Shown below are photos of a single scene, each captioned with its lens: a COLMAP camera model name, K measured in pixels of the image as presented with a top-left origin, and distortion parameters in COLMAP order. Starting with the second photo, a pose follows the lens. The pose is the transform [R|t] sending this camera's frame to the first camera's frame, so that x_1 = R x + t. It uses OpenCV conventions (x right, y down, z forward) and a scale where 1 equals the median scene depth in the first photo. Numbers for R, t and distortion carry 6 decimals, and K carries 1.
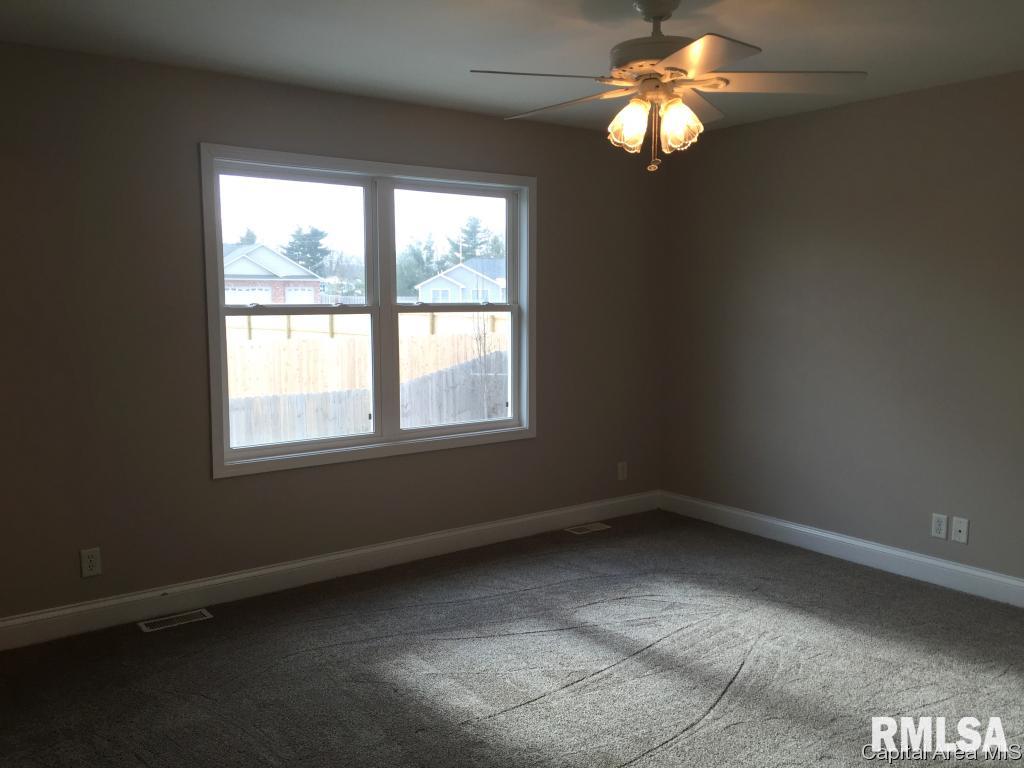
lens RADIAL K [[873.7, 0, 512.0], [0, 873.7, 378.8], [0, 0, 1]] dist [0.071961, -0.084028]
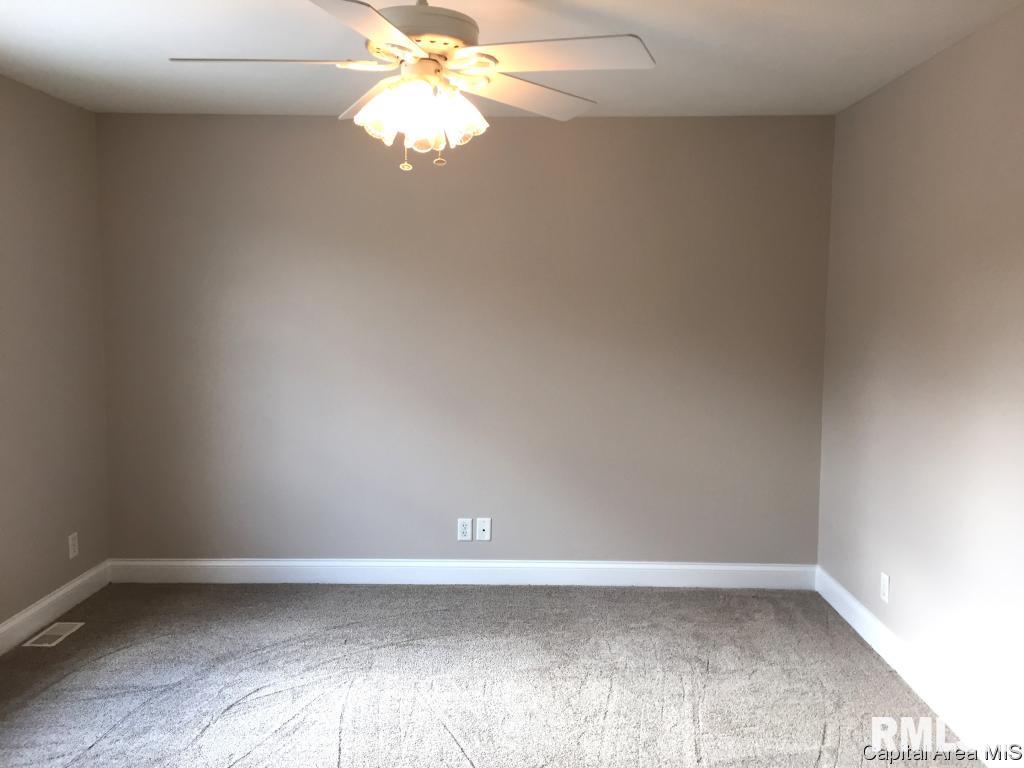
lens RADIAL K [[873.7, 0, 513.3], [0, 873.7, 387.1], [0, 0, 1]] dist [0.071961, -0.084028]
pose [[0.614606, -0.077533, 0.785014, -0.299648], [0.075028, 0.996392, 0.039669, -0.042936], [-0.785258, 0.034517, 0.618206, 0.294035]]
